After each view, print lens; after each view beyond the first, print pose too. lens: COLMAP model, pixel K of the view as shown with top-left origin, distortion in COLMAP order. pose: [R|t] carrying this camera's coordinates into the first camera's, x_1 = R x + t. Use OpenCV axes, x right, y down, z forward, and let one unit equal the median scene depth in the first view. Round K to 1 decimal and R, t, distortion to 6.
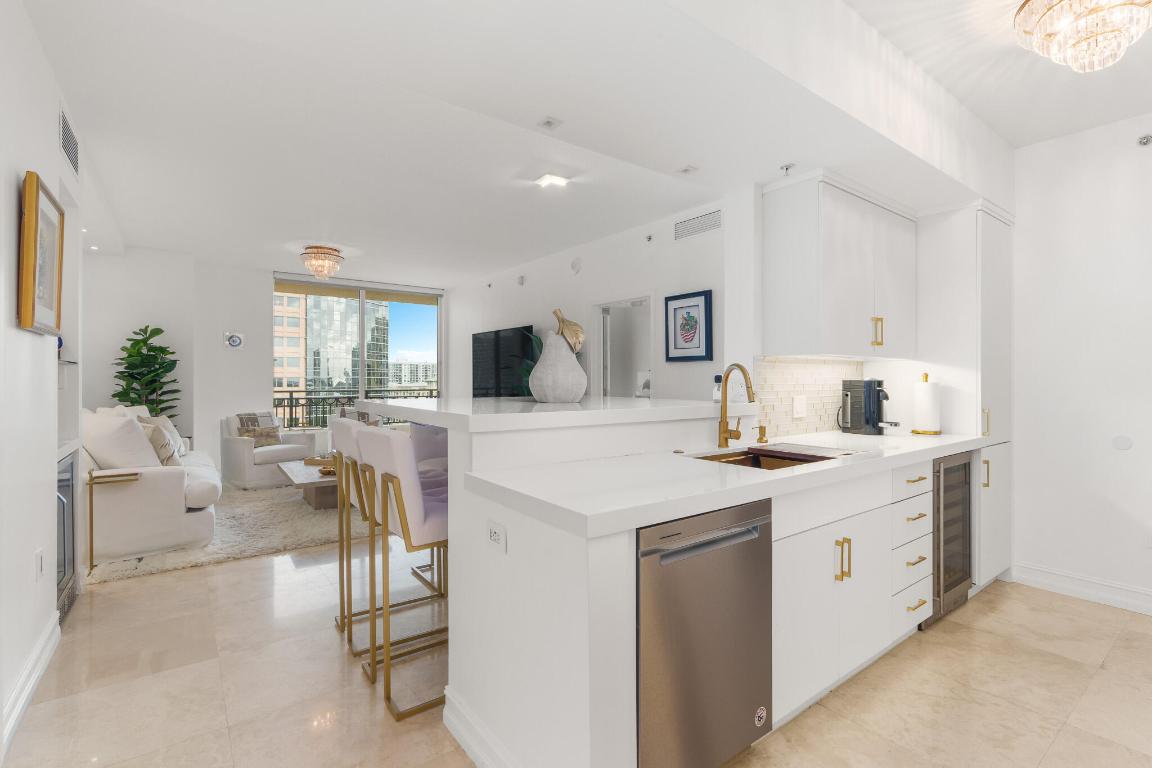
lens RADIAL K [[530.0, 0, 581.1], [0, 530.0, 377.0], [0, 0, 1]] dist [-0.004002, -0.000249]
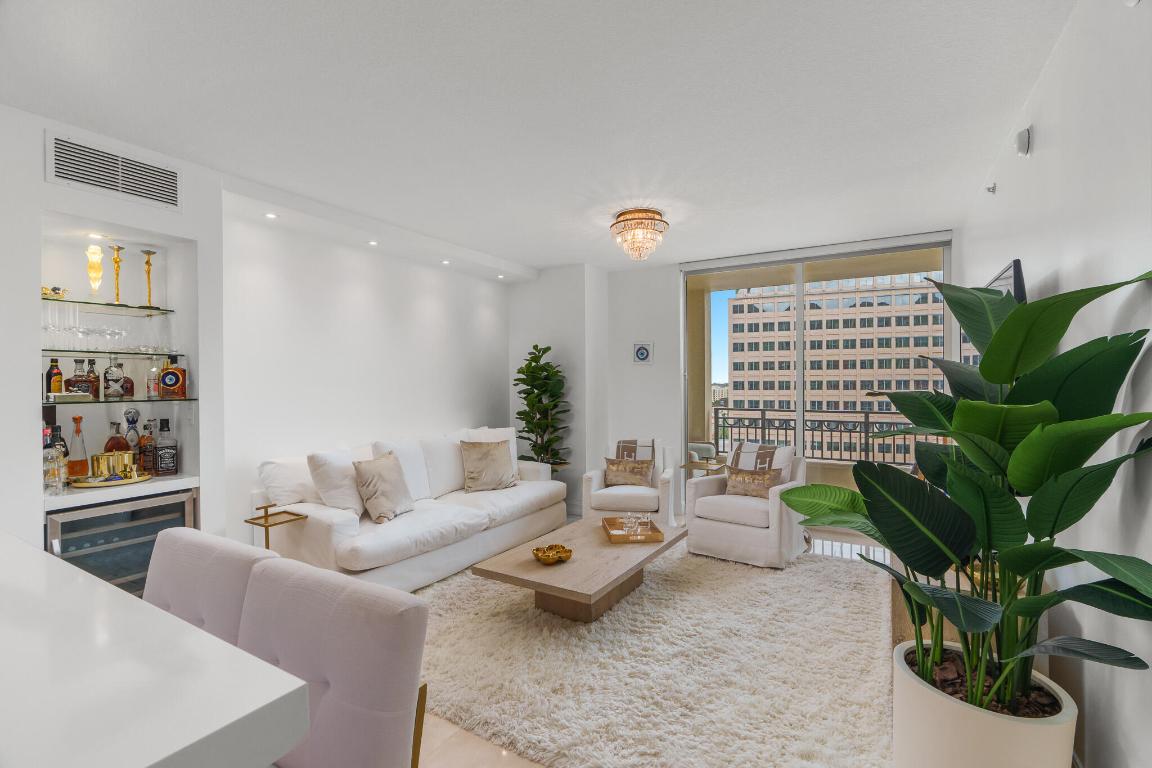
lens RADIAL K [[517.6, 0, 578.0], [0, 517.6, 383.6], [0, 0, 1]] dist [-0.007414, 0.000349]
pose [[0.381198, -0.000417, -0.924494, 0.099661], [0.008969, 0.999955, 0.003247, -0.026624], [0.924450, -0.009529, 0.381184, 0.680982]]
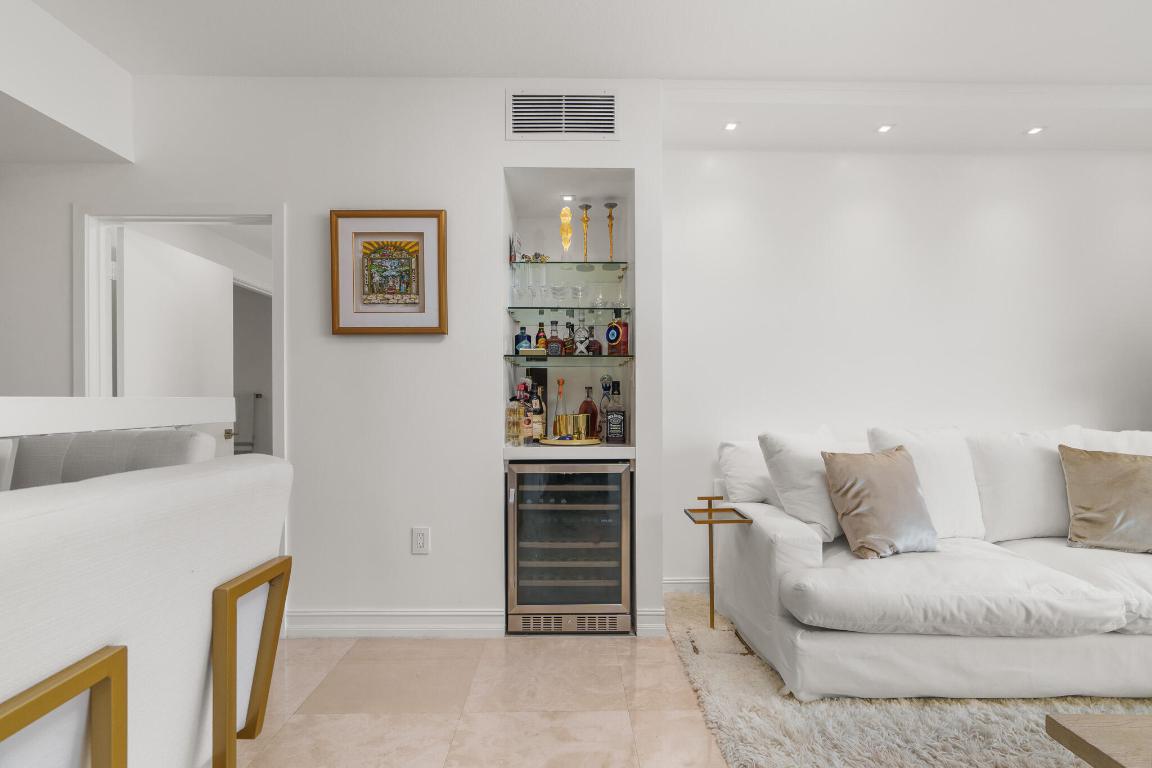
lens RADIAL K [[530.2, 0, 578.4], [0, 530.2, 401.0], [0, 0, 1]] dist [-0.003699, 0.000368]
pose [[-0.586267, 0.001955, -0.810115, -0.121068], [0.001413, 0.999998, 0.001390, 0.023456], [0.810116, -0.000330, -0.586269, 0.749546]]
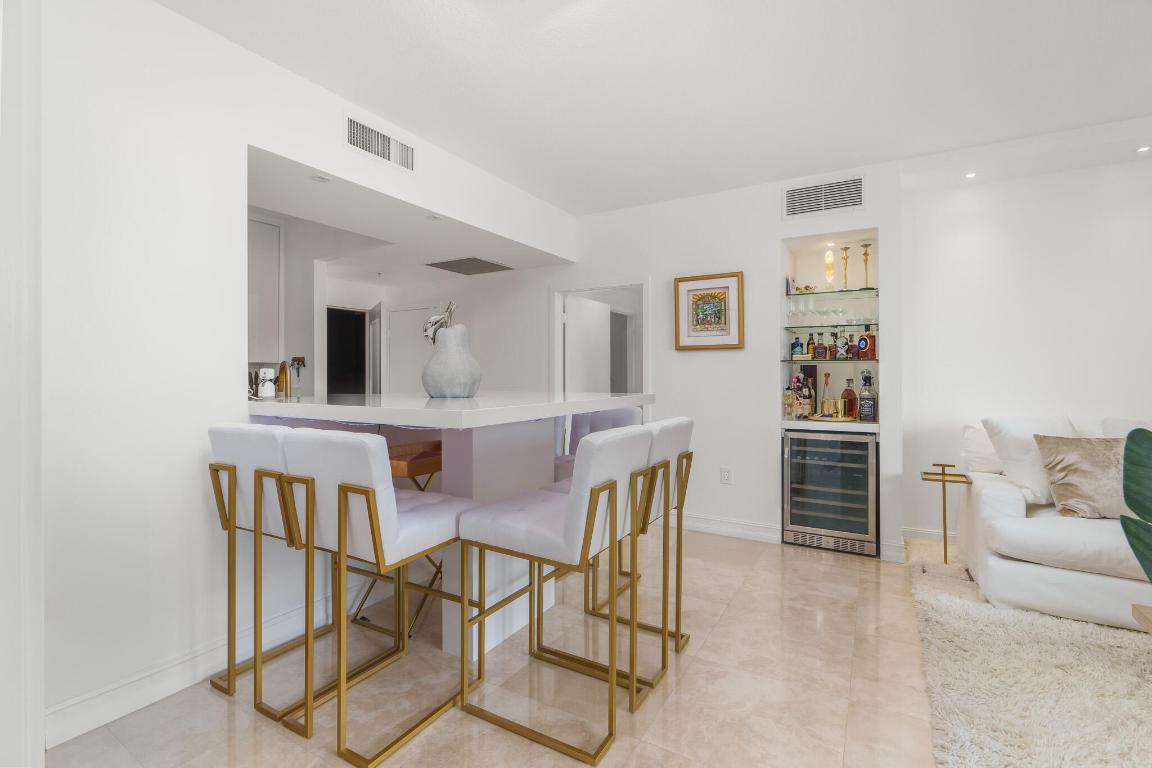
lens RADIAL K [[513.3, 0, 576.4], [0, 513.3, 376.2], [0, 0, 1]] dist [-0.017884, 0.000333]
pose [[-0.924600, 0.003310, -0.380924, 0.047704], [0.001944, 0.999990, 0.003971, 0.003113], [0.380934, 0.002931, -0.924598, 0.944398]]
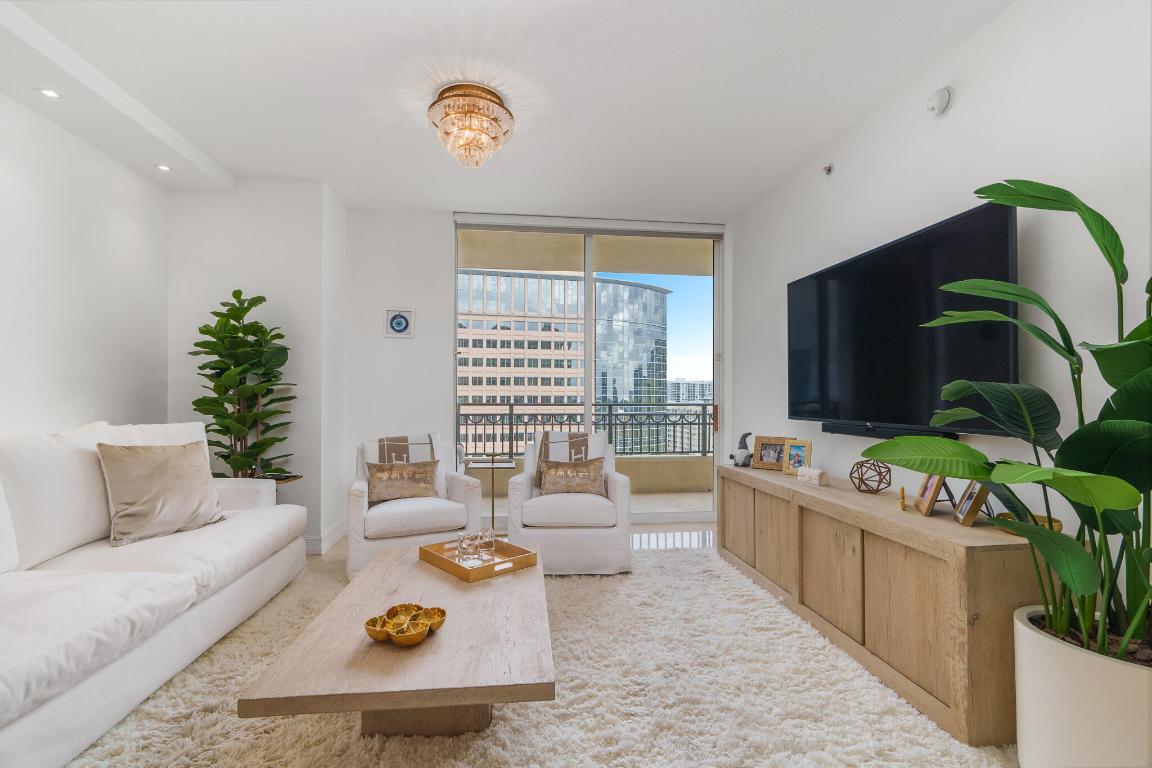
lens RADIAL K [[520.5, 0, 576.4], [0, 520.5, 392.7], [0, 0, 1]] dist [-0.004284, 0.000800]
pose [[0.866326, -0.003464, -0.499467, -0.177616], [0.000489, 0.999981, -0.006088, 0.024014], [0.499478, 0.005030, 0.866312, 0.654606]]
